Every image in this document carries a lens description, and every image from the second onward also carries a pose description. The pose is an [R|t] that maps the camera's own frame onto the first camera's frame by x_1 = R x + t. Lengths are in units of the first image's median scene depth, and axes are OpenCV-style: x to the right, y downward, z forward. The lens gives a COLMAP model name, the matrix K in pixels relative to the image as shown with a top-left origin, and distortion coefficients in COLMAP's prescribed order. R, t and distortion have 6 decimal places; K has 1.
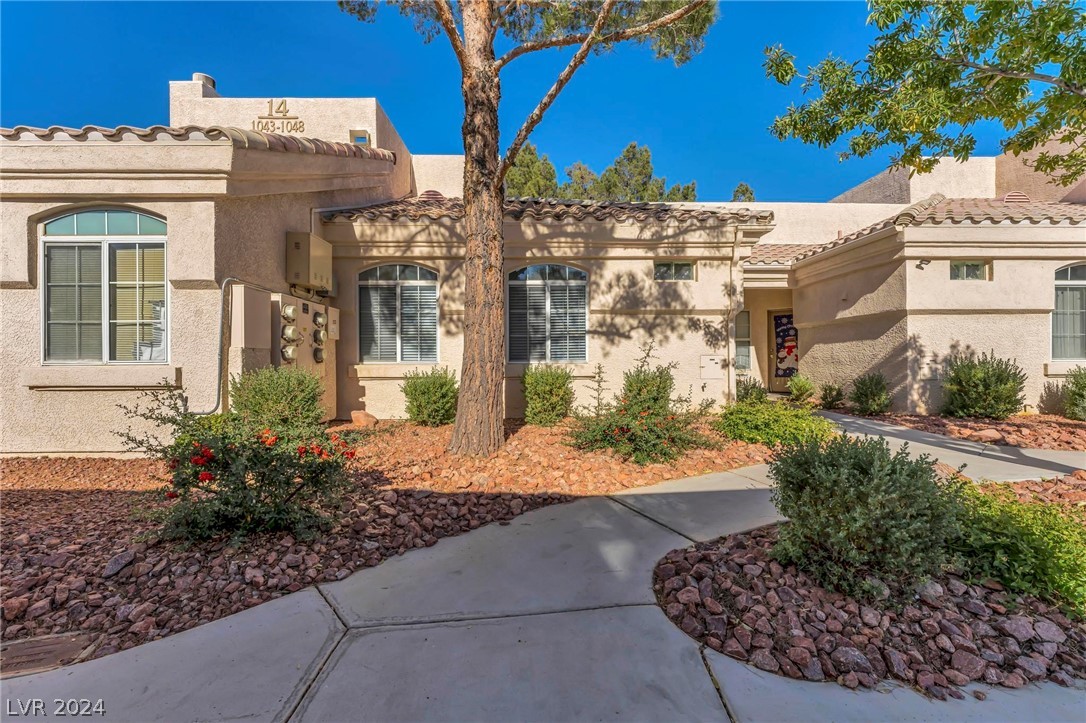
lens RADIAL K [[458.8, 0, 540.8], [0, 458.8, 358.6], [0, 0, 1]] dist [-0.001052, 0.000079]
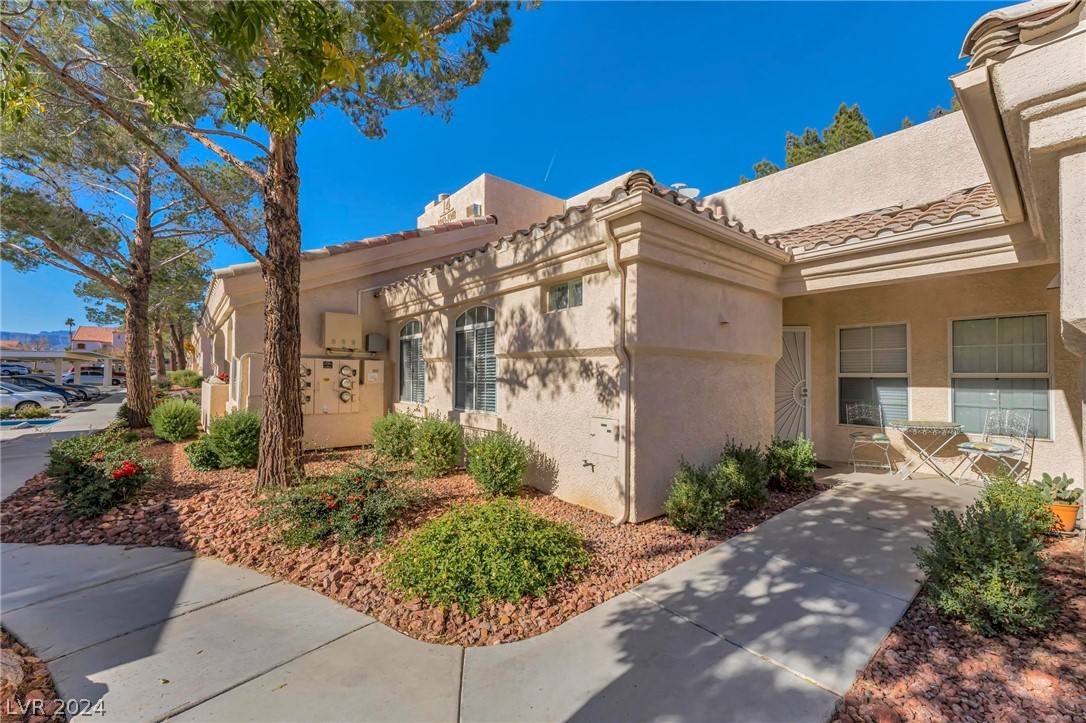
lens RADIAL K [[437.1, 0, 558.5], [0, 437.1, 364.8], [0, 0, 1]] dist [-0.000503, -0.000052]
pose [[0.631708, -0.010875, -0.775130, 0.821128], [-0.002681, 0.999865, -0.016213, -0.072835], [0.775202, 0.012320, 0.631594, 0.568017]]
